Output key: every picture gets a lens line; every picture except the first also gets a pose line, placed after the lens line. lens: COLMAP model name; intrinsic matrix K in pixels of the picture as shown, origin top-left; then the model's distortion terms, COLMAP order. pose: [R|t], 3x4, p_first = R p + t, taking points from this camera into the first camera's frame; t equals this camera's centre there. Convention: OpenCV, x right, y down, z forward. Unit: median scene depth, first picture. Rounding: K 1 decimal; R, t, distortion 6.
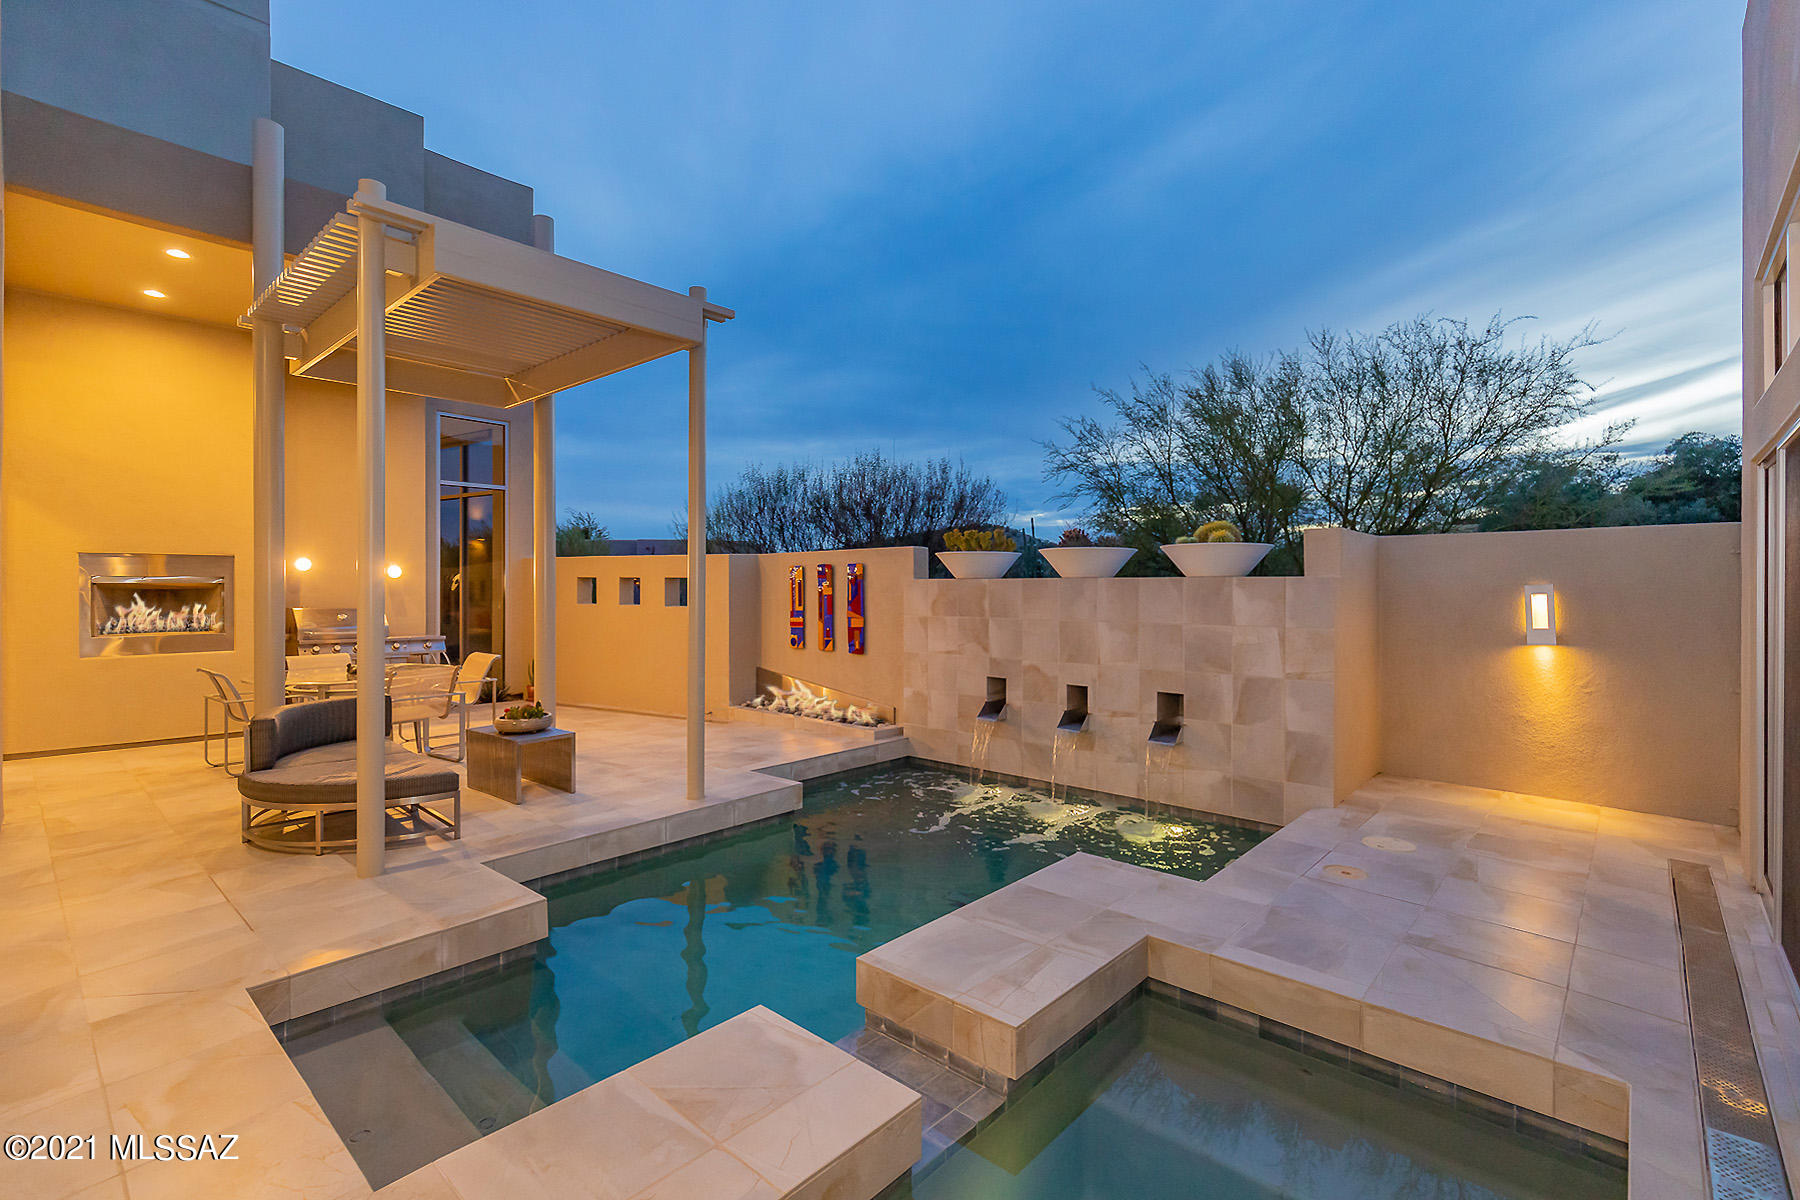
lens RADIAL K [[845.0, 0, 901.4], [0, 845.0, 596.9], [0, 0, 1]] dist [0.001439, -0.002196]
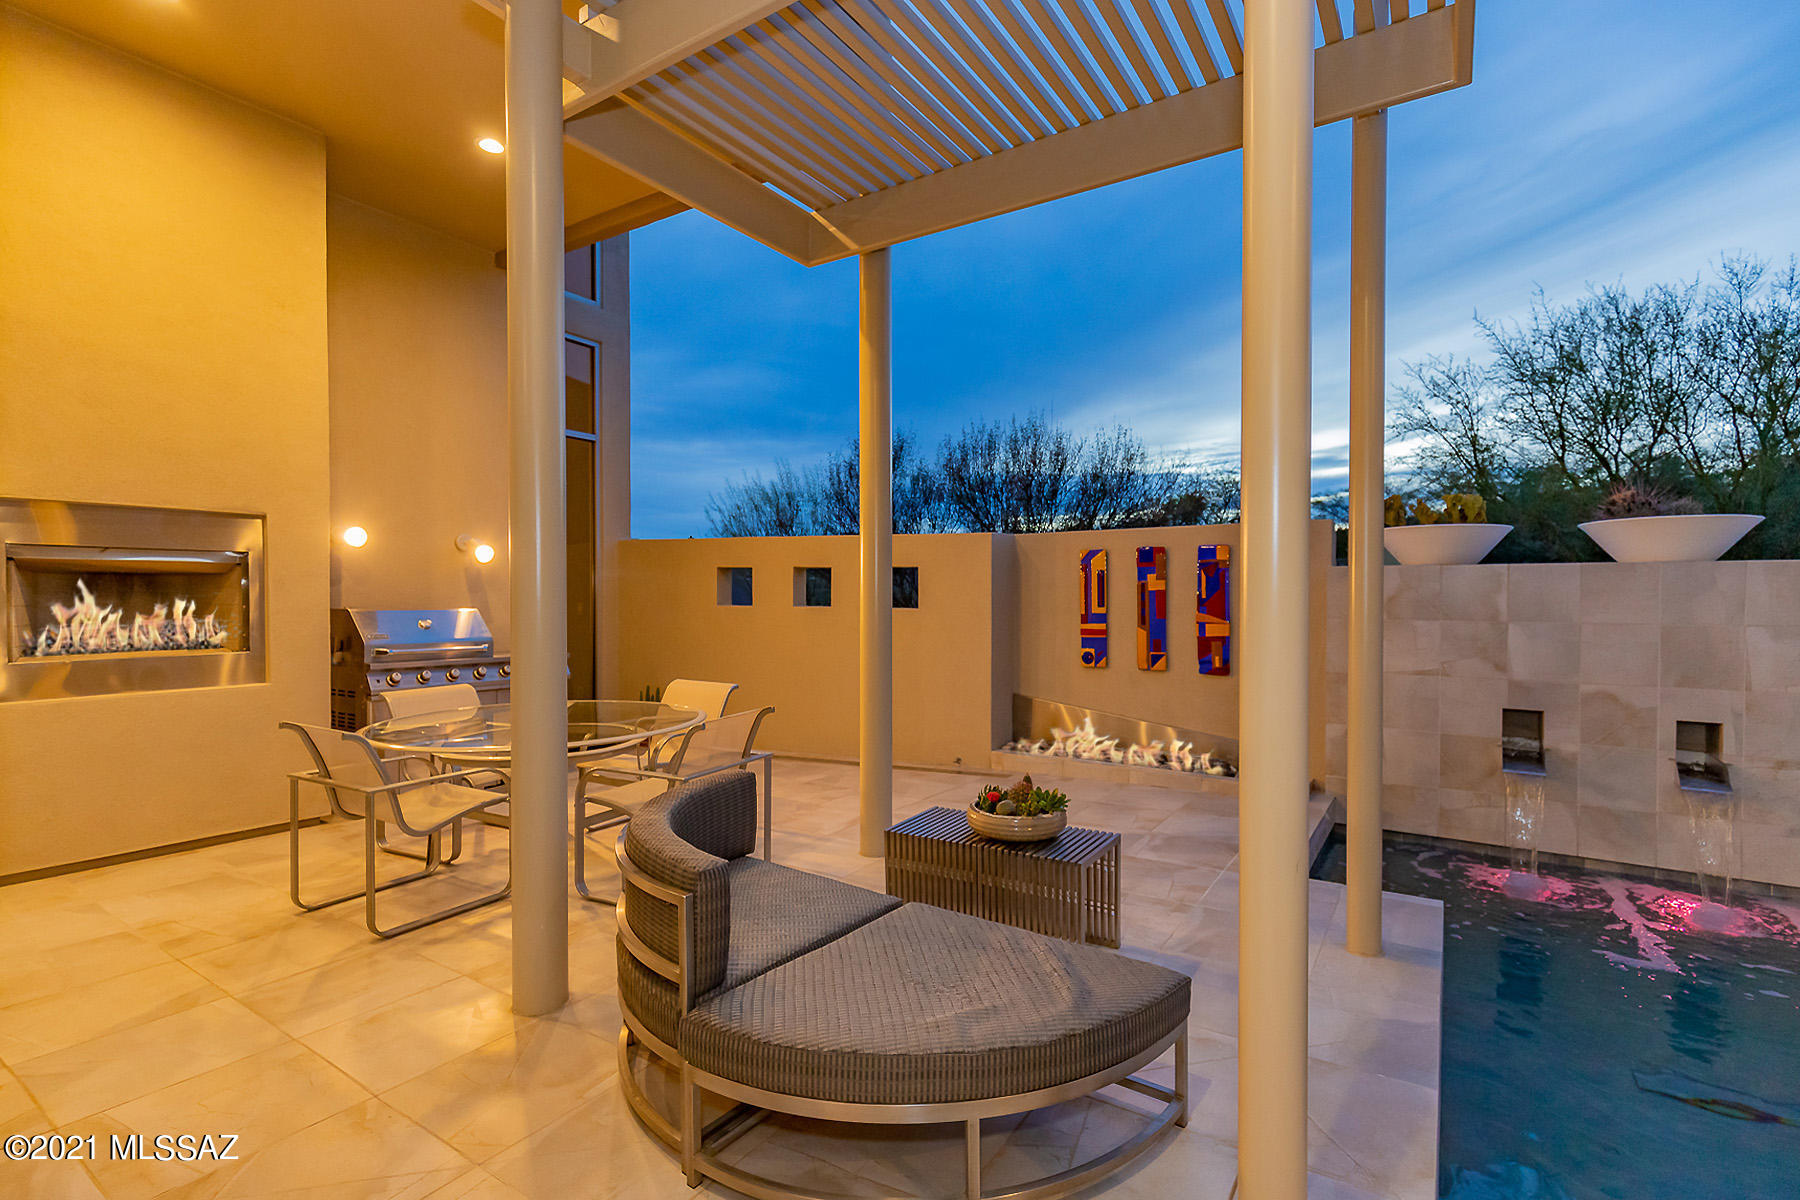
lens RADIAL K [[845.0, 0, 886.9], [0, 845.0, 610.0], [0, 0, 1]] dist [0.001439, -0.002196]
pose [[0.989069, -0.000435, 0.147455, -0.464525], [-0.000157, 0.999992, 0.004003, 0.012116], [-0.147456, -0.003983, 0.989061, 0.383933]]
